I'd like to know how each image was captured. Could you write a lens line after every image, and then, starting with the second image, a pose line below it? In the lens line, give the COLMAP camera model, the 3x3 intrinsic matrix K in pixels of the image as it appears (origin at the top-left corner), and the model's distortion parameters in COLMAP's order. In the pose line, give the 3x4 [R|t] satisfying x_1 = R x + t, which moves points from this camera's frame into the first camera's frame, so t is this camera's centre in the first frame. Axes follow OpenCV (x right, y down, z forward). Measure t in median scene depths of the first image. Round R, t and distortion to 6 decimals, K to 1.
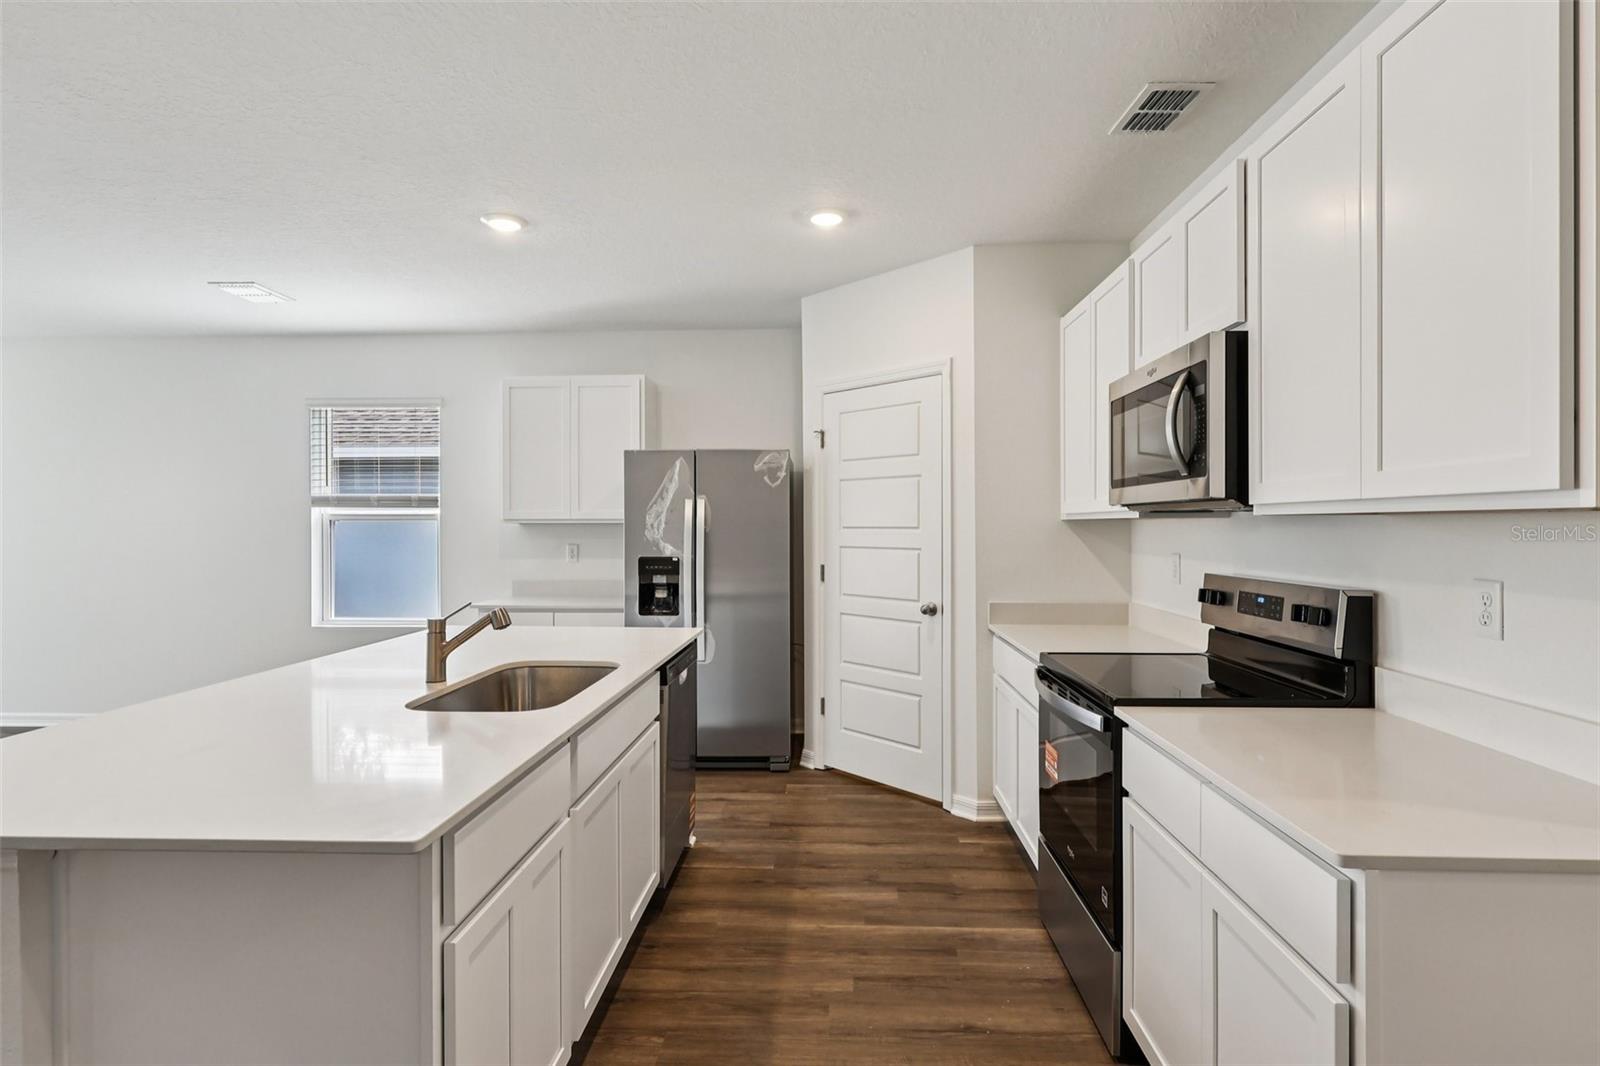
lens RADIAL K [[819.6, 0, 805.6], [0, 819.6, 526.9], [0, 0, 1]] dist [-0.001440, -0.001004]
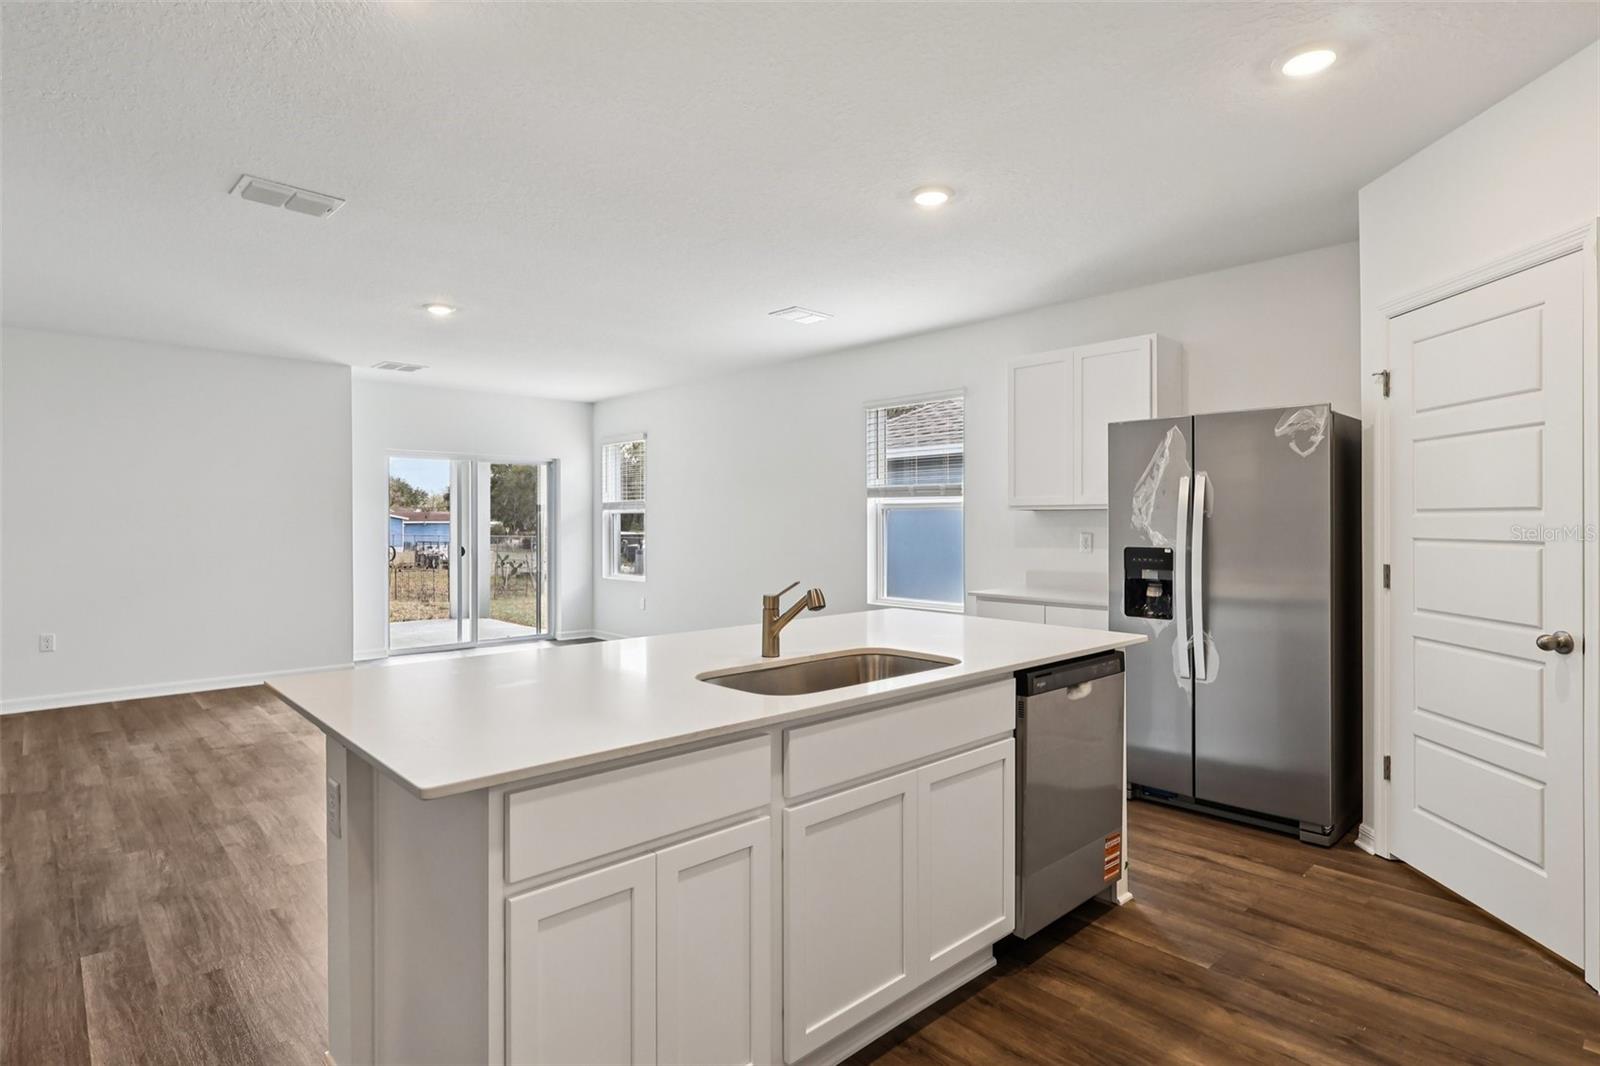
lens RADIAL K [[819.6, 0, 798.2], [0, 819.6, 520.9], [0, 0, 1]] dist [-0.001440, -0.001004]
pose [[0.708383, 0.001518, -0.705827, 0.189371], [-0.002566, 0.999997, -0.000425, 0.012933], [0.705824, 0.002112, 0.708385, 0.187015]]
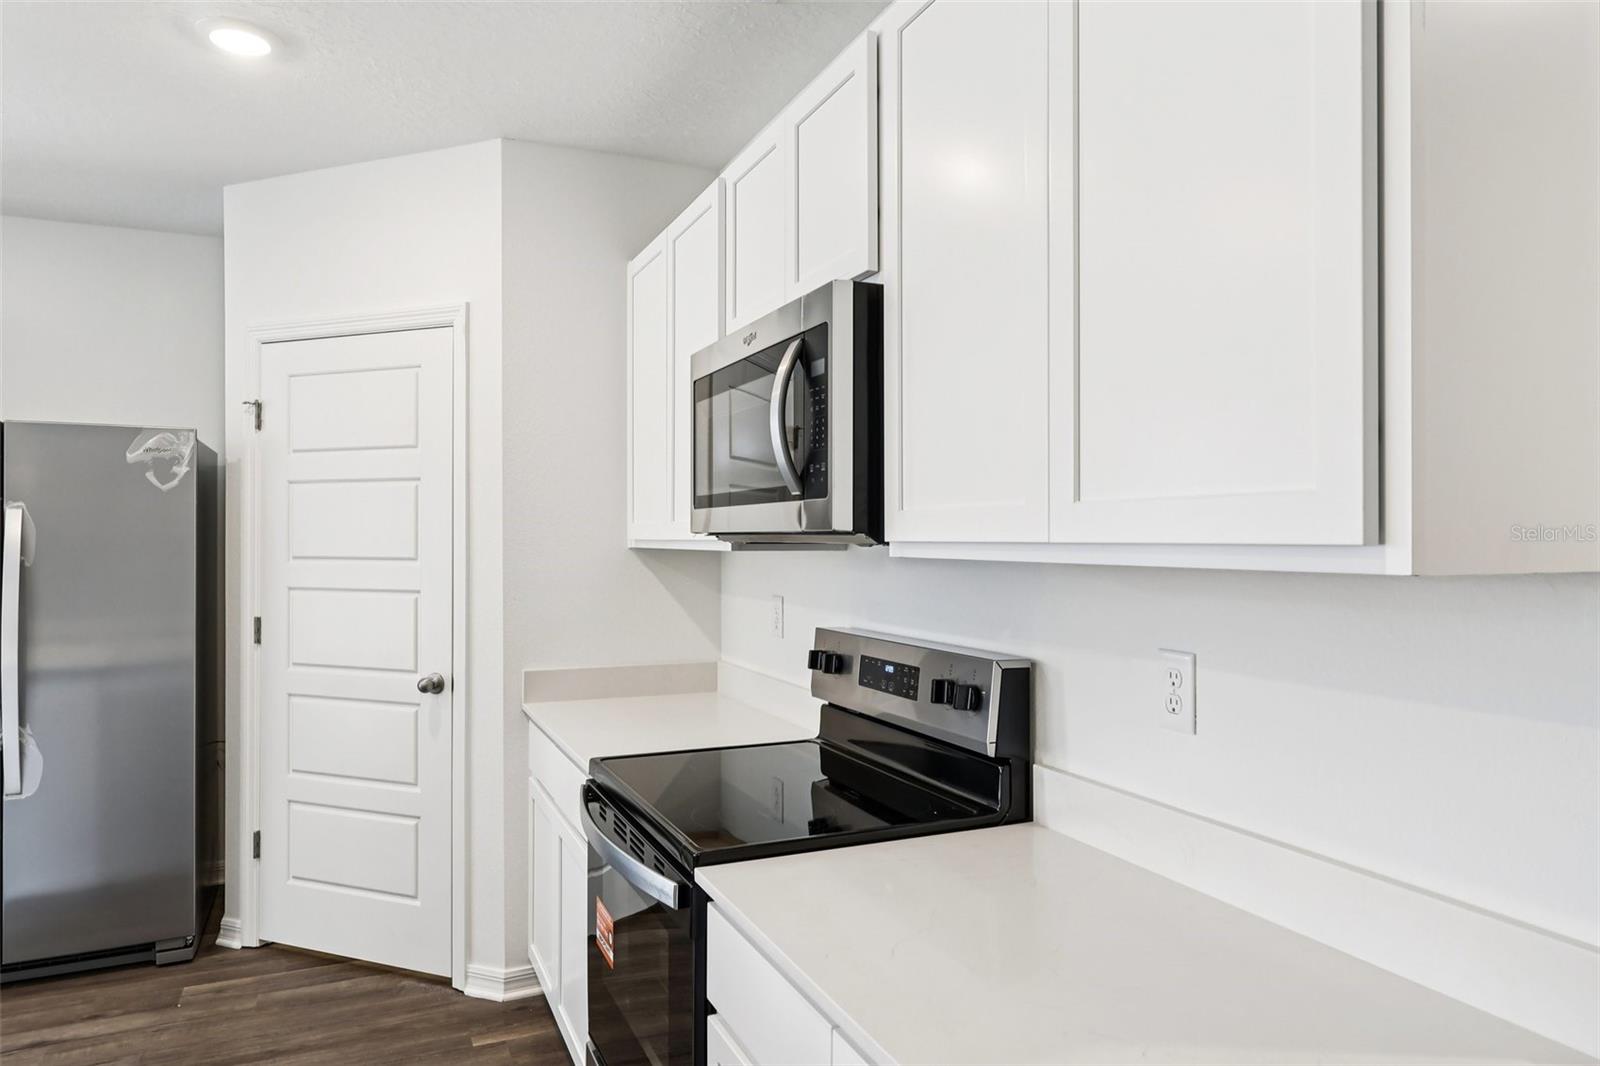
lens RADIAL K [[1015.4, 0, 800.9], [0, 1015.4, 533.8], [0, 0, 1]] dist [0.005868, -0.002177]
pose [[0.897264, 0.004426, 0.441472, 0.059592], [-0.001576, 0.999975, -0.006822, -0.015024], [-0.441492, 0.005426, 0.897249, 0.150882]]
